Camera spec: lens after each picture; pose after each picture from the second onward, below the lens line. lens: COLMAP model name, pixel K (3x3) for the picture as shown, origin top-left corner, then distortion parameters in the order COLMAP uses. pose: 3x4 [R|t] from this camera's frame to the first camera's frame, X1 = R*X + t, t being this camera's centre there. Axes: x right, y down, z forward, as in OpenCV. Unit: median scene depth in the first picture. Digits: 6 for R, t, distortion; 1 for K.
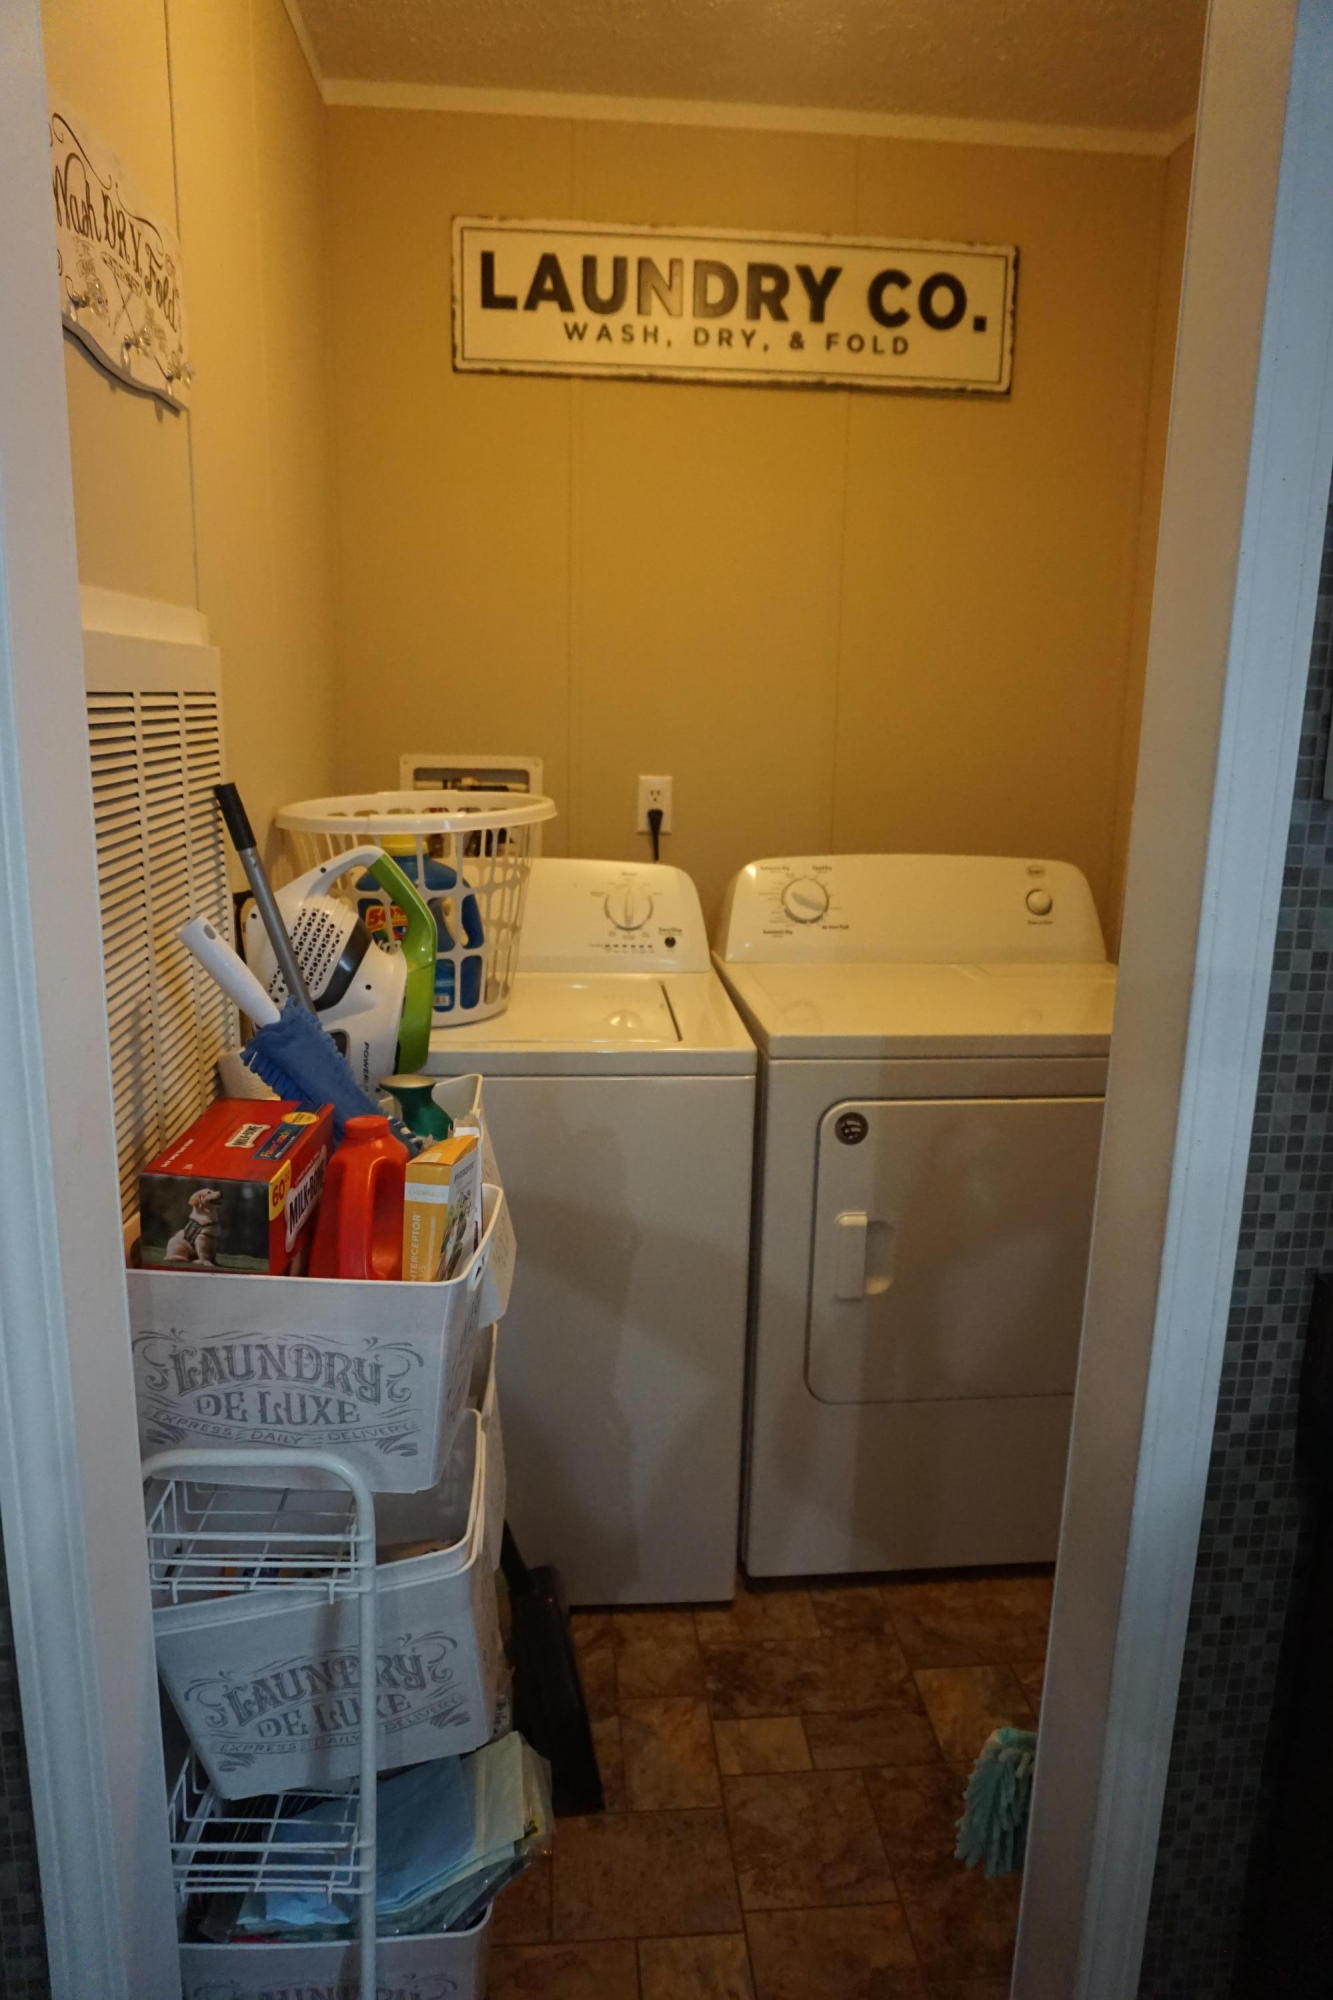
lens RADIAL K [[1326.5, 0, 666.5], [0, 1326.5, 1000.0], [0, 0, 1]] dist [-0.021635, 0.034081]
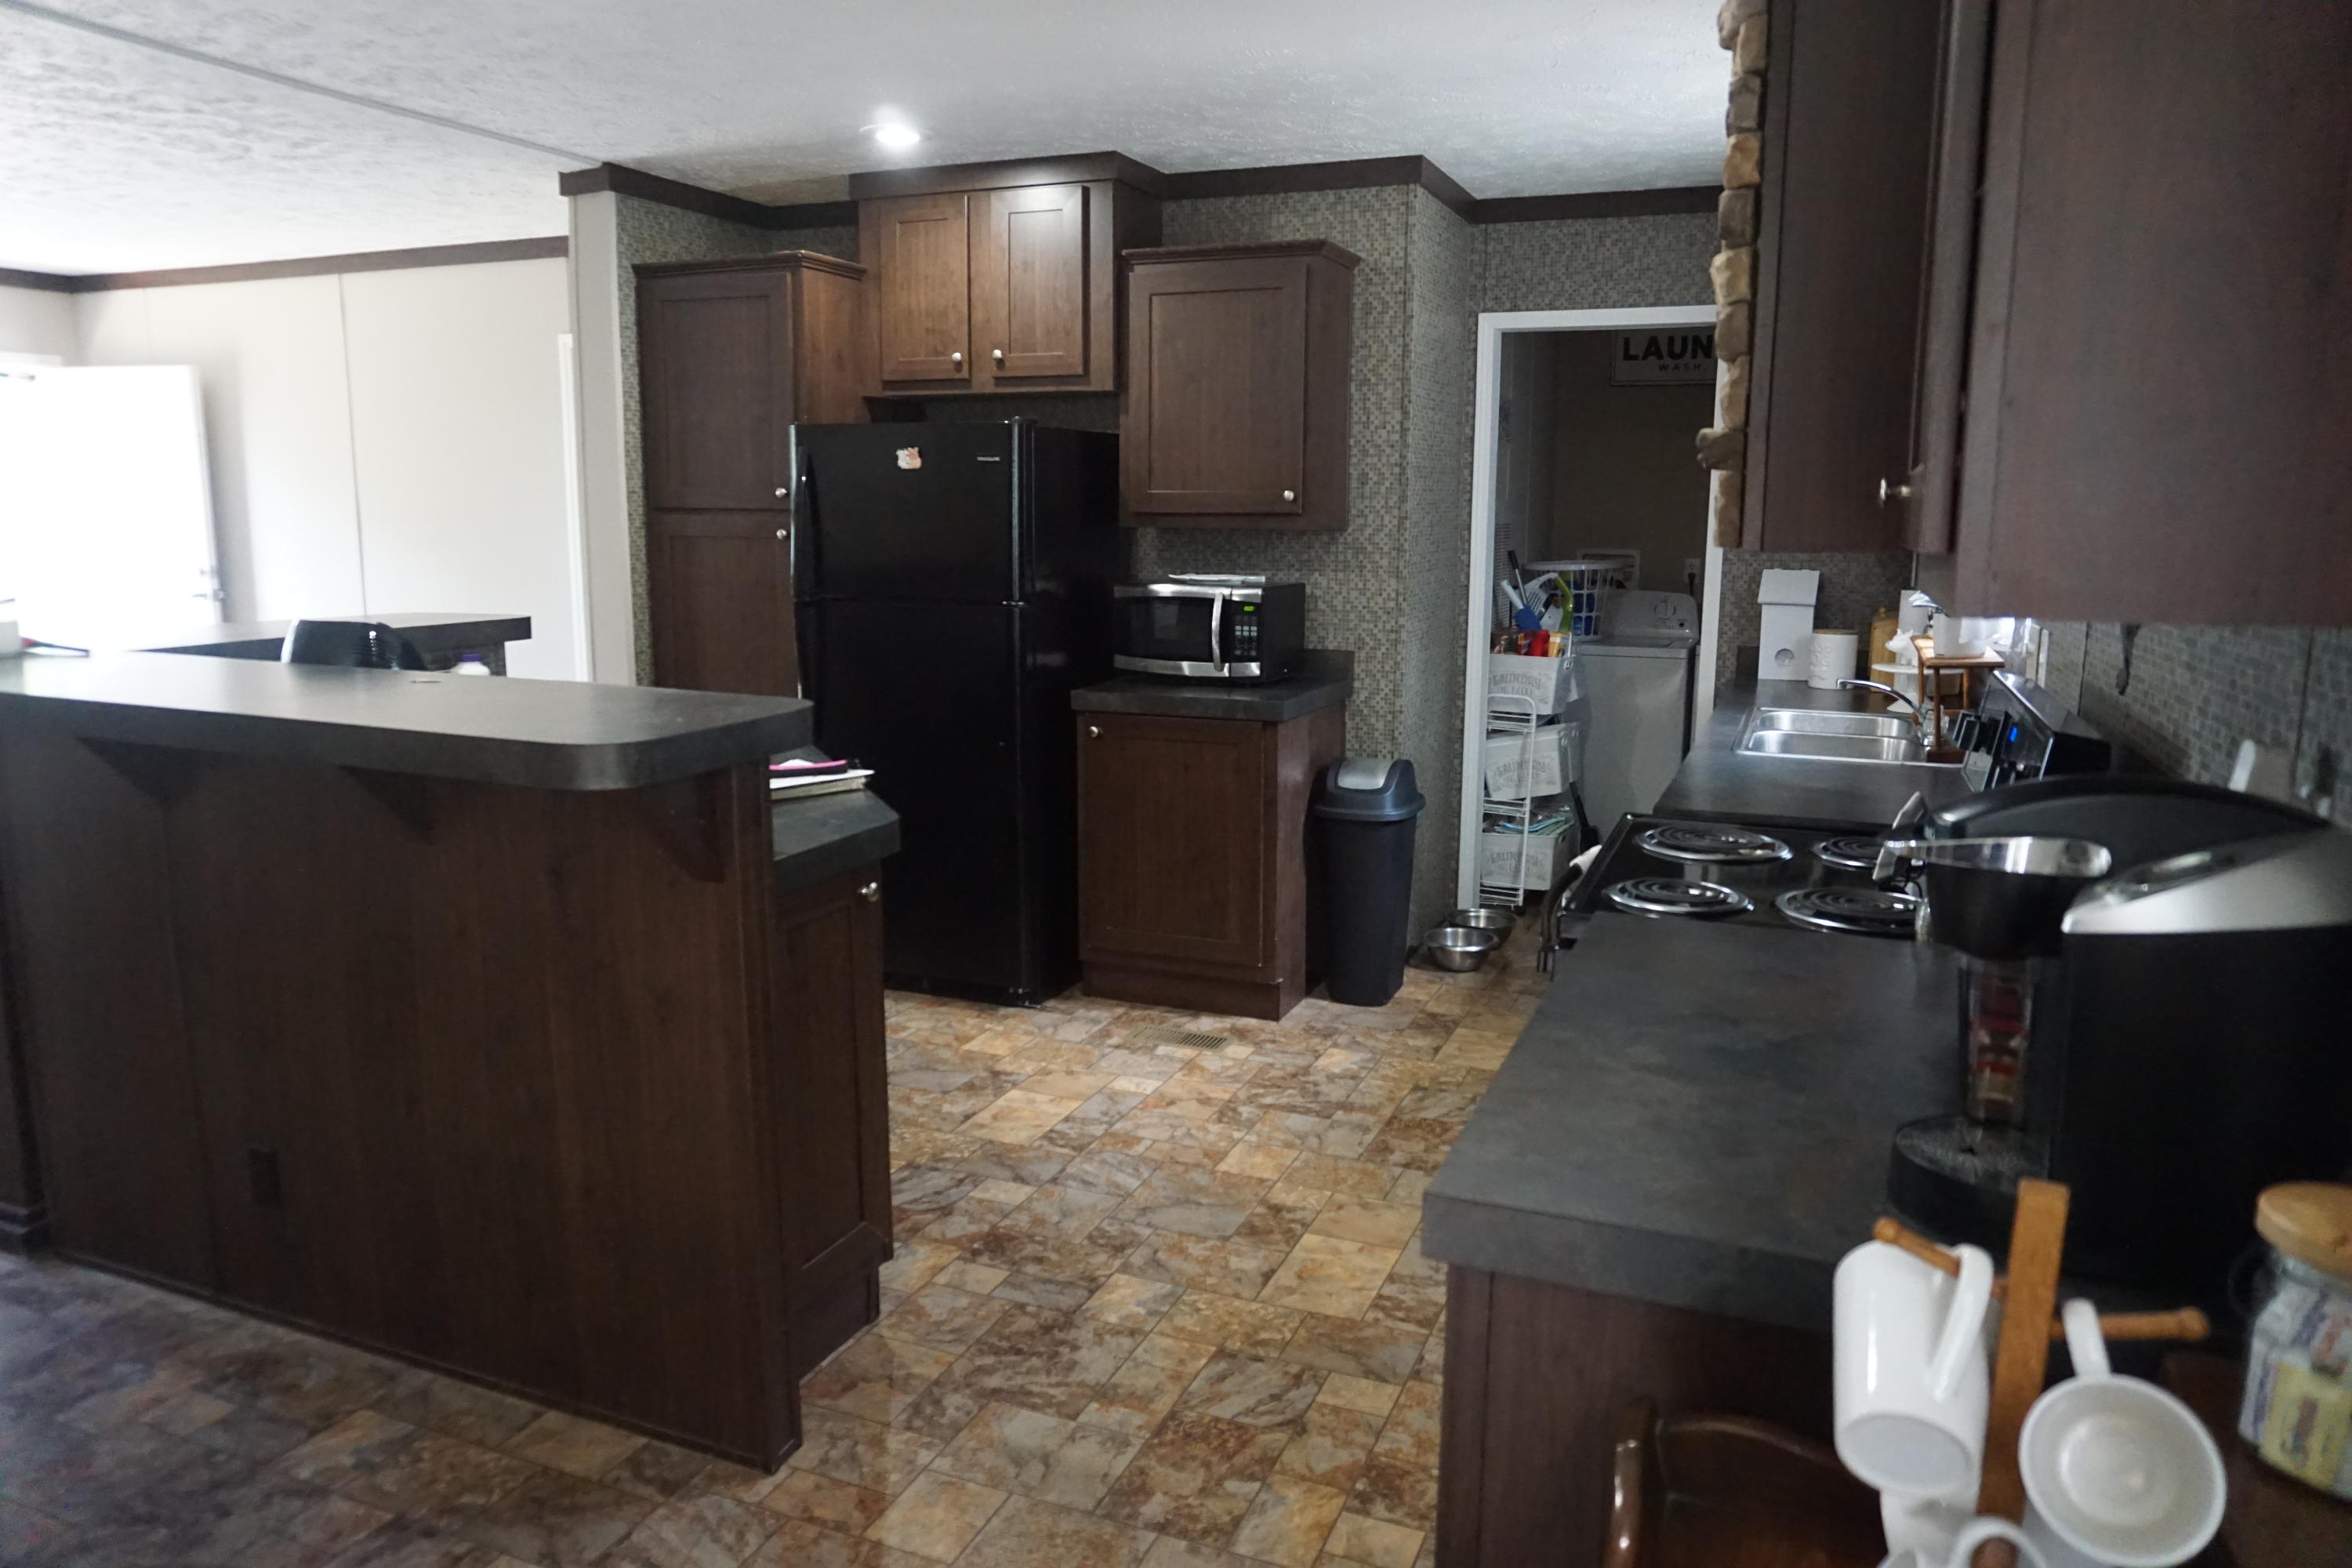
lens RADIAL K [[1575.1, 0, 1176.2], [0, 1575.1, 777.8], [0, 0, 1]] dist [-0.052727, 0.032222]
pose [[0.883235, 0.064877, -0.464421, 0.802754], [-0.091367, 0.995211, -0.034735, 0.626461], [0.459943, 0.073112, 0.884933, -2.867890]]
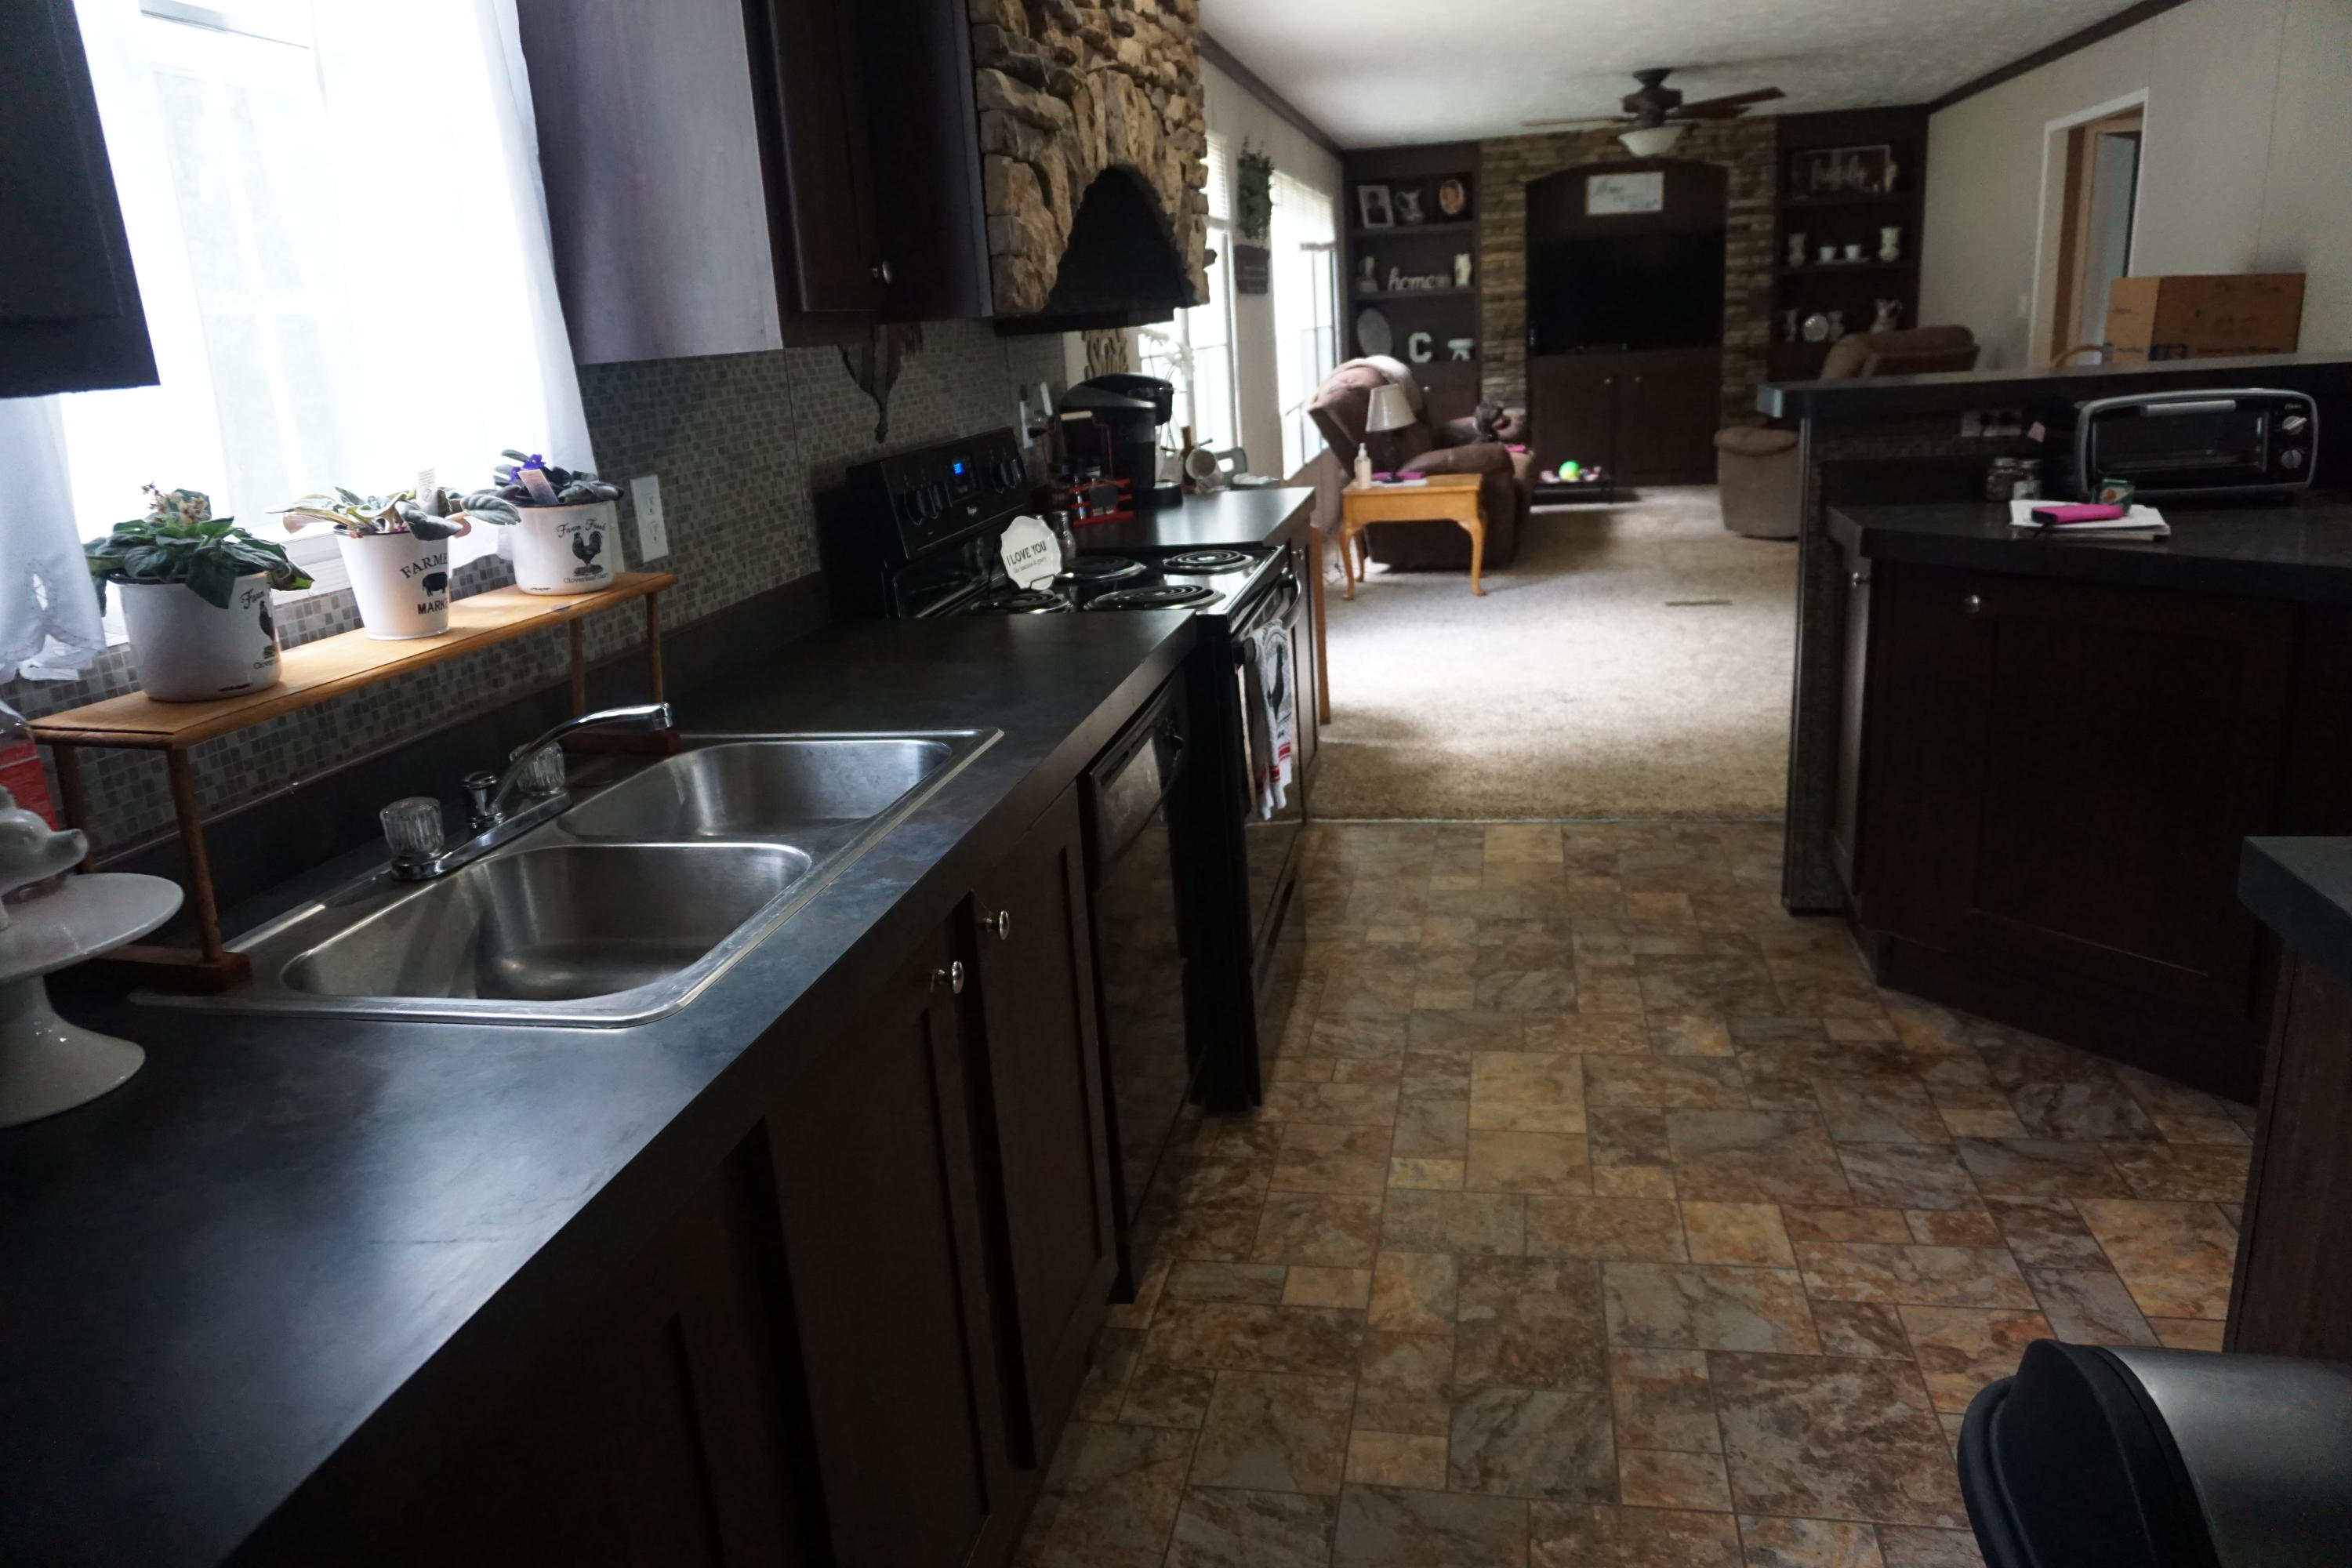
lens RADIAL K [[1574.7, 0, 1184.0], [0, 1574.7, 776.6], [0, 0, 1]] dist [-0.047064, 0.025472]
pose [[-0.956965, -0.037761, 0.287735, -0.031049], [0.108289, 0.873418, 0.474778, -0.096672], [-0.269241, 0.485505, -0.831742, 0.491932]]
